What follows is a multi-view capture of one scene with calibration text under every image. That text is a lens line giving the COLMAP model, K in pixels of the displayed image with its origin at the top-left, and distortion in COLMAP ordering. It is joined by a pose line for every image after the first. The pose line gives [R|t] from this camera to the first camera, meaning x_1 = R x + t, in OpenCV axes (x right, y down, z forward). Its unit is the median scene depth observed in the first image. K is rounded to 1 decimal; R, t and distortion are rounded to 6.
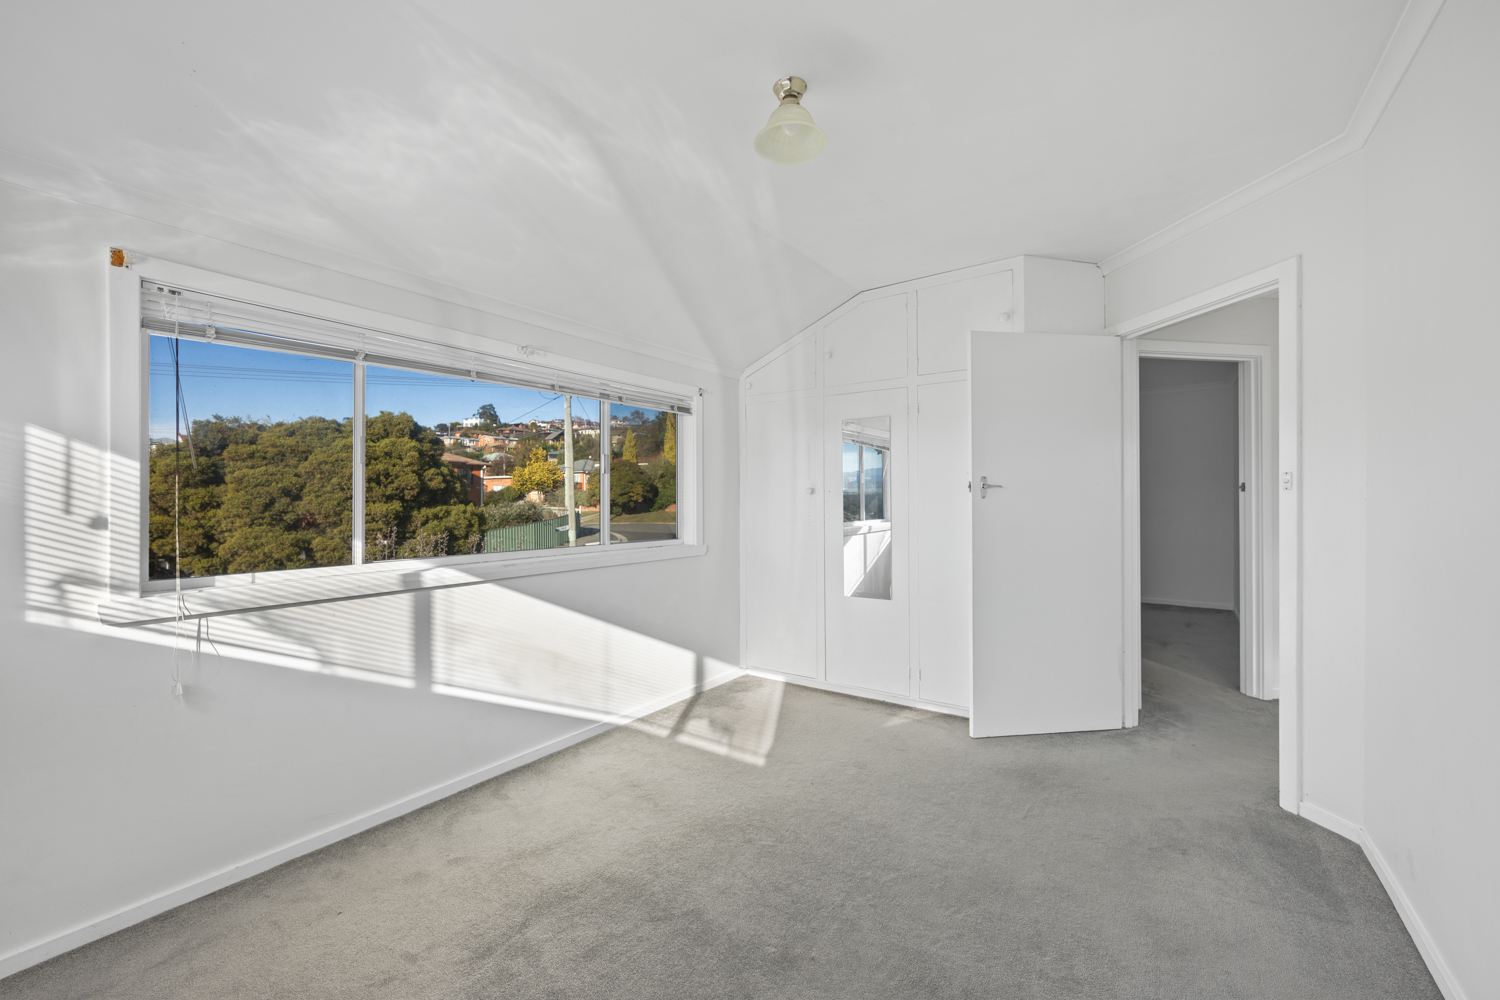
lens RADIAL K [[600.5, 0, 755.7], [0, 600.5, 496.0], [0, 0, 1]] dist [-0.001401, -0.000019]
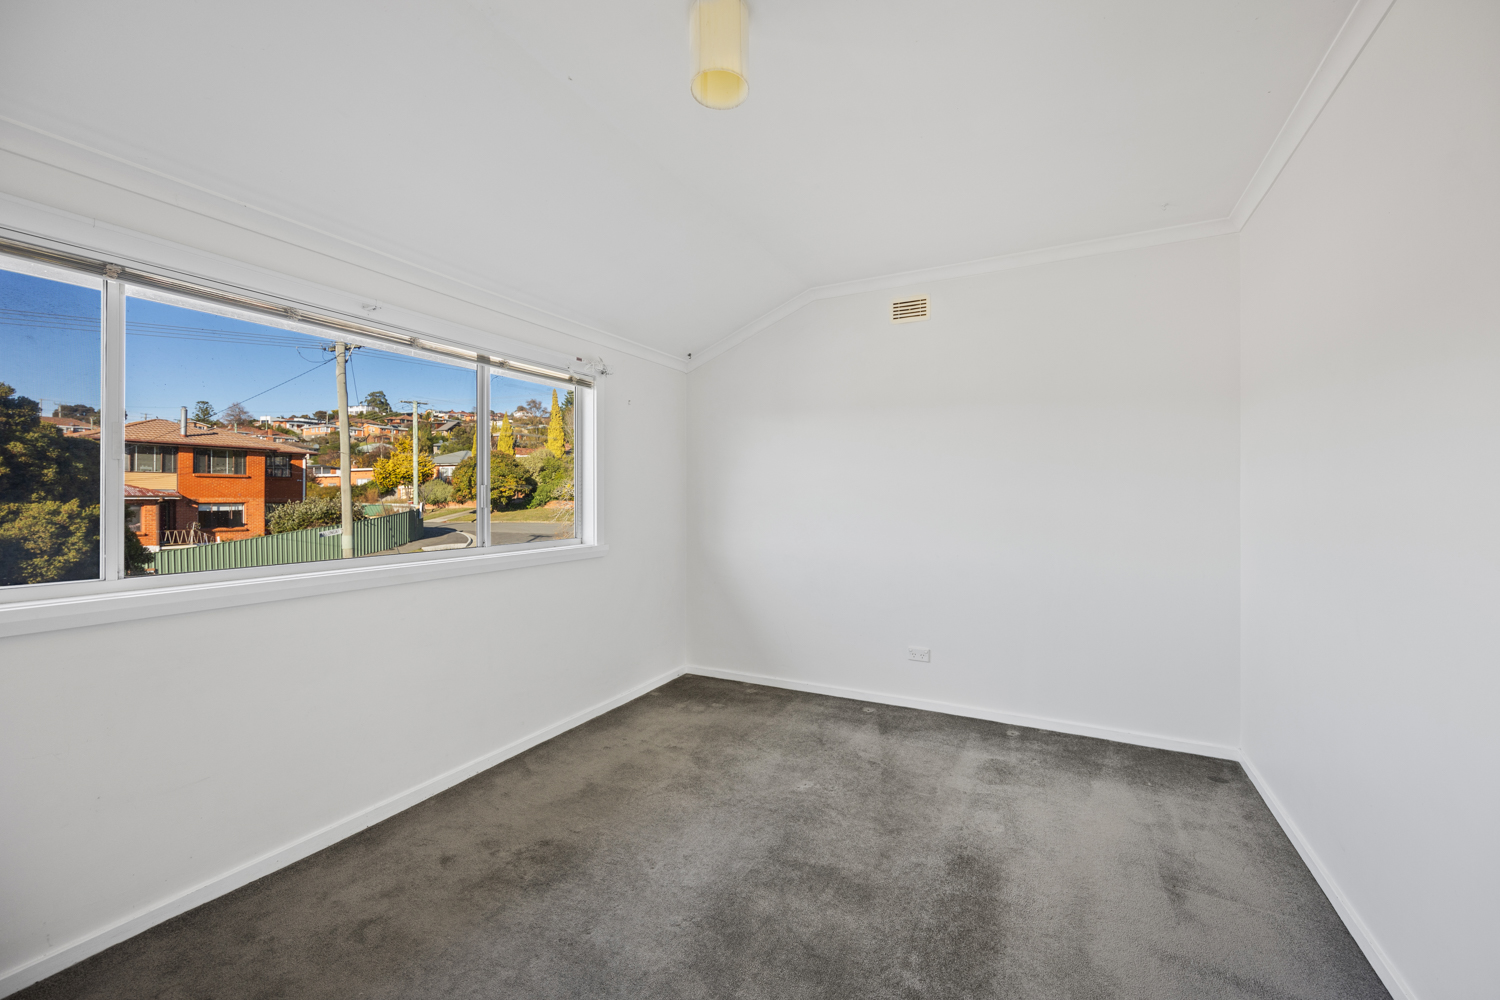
lens RADIAL K [[600.5, 0, 755.7], [0, 600.5, 496.0], [0, 0, 1]] dist [-0.001401, -0.000019]
pose [[0.990929, 0.003880, 0.134332, 0.041985], [-0.004678, 0.999973, 0.005629, 0.000405], [-0.134306, -0.006206, 0.990920, 0.068420]]
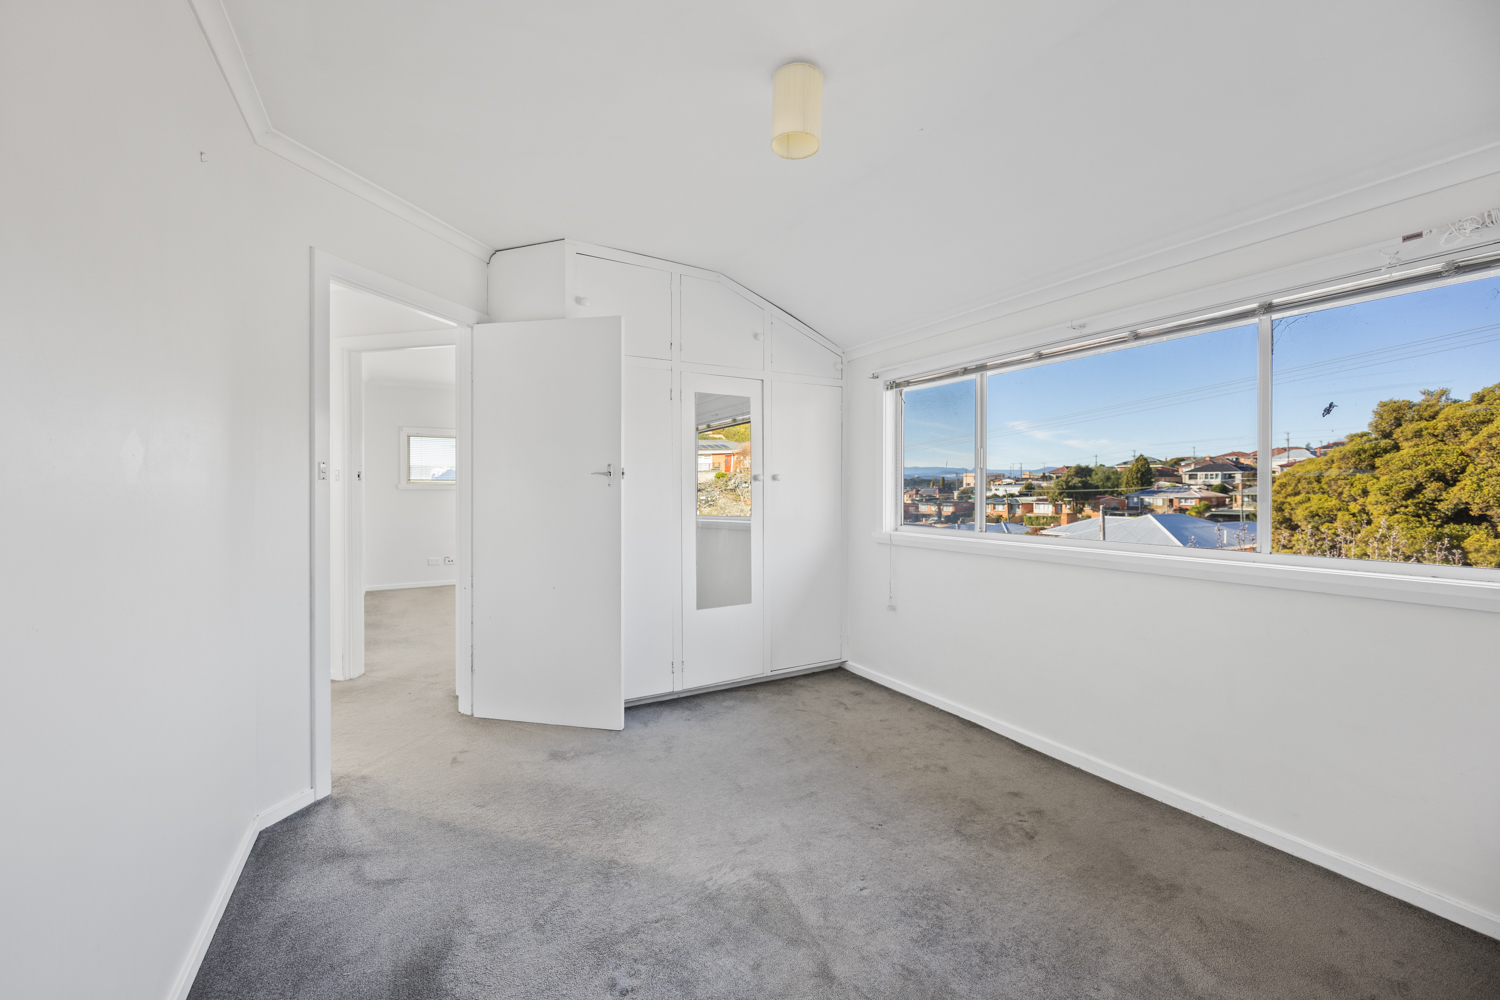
lens RADIAL K [[600.5, 0, 755.7], [0, 600.5, 496.0], [0, 0, 1]] dist [-0.001401, -0.000019]
pose [[-0.435380, 0.014906, -0.900123, 0.071827], [0.008578, 0.999886, 0.012409, 0.000612], [0.900206, -0.002319, -0.435459, 0.105053]]
